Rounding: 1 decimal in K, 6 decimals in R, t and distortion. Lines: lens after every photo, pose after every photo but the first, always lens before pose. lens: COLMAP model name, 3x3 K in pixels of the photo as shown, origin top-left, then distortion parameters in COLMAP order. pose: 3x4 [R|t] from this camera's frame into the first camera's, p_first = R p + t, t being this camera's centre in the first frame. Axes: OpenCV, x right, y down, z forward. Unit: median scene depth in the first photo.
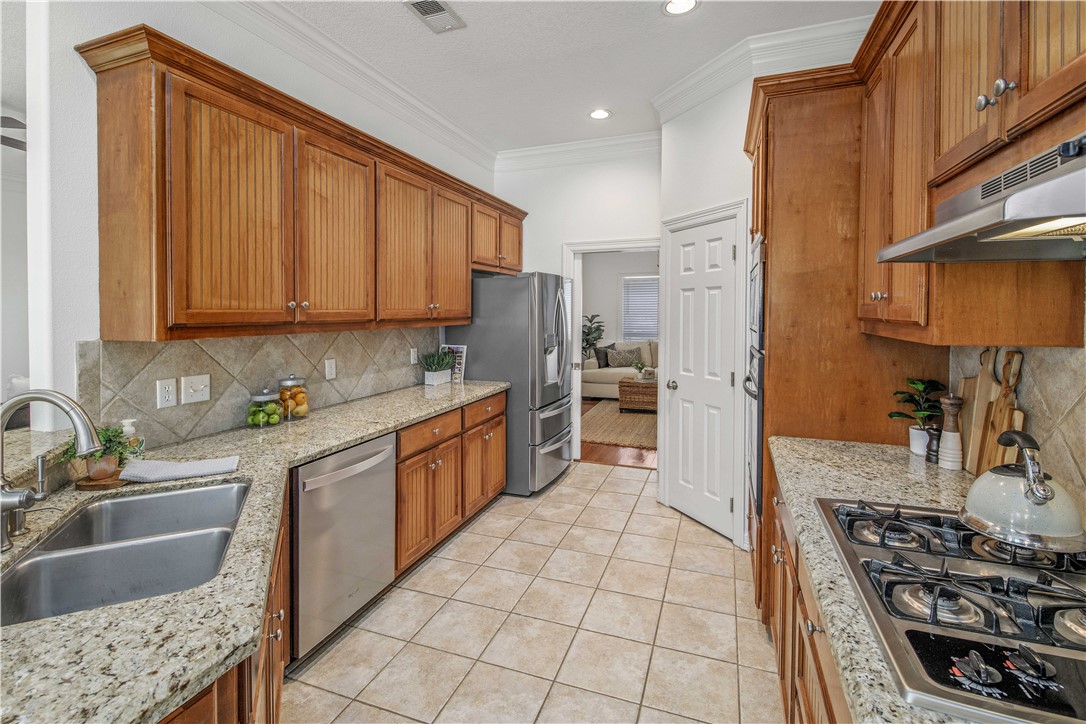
lens RADIAL K [[486.2, 0, 545.5], [0, 486.2, 323.0], [0, 0, 1]] dist [0.003927, -0.003568]
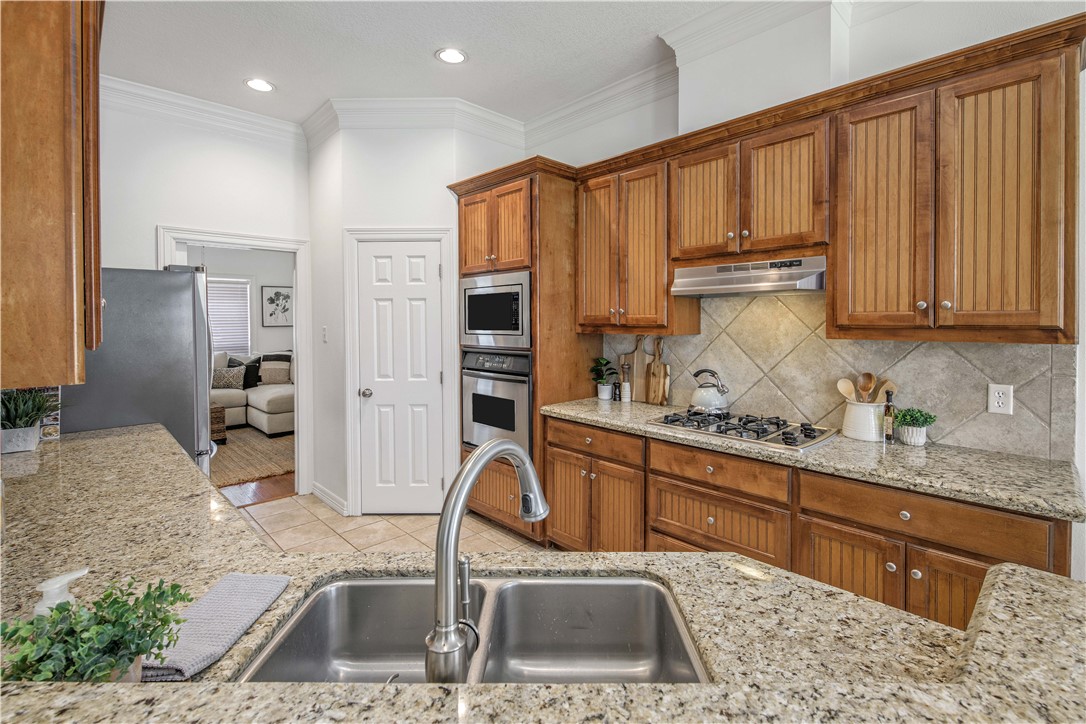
lens RADIAL K [[486.2, 0, 554.5], [0, 486.2, 327.9], [0, 0, 1]] dist [0.003927, -0.003568]
pose [[0.430324, -0.012602, 0.902586, -0.835593], [0.024666, 0.999693, 0.002198, -0.001597], [-0.902337, 0.021317, 0.430503, 0.355275]]
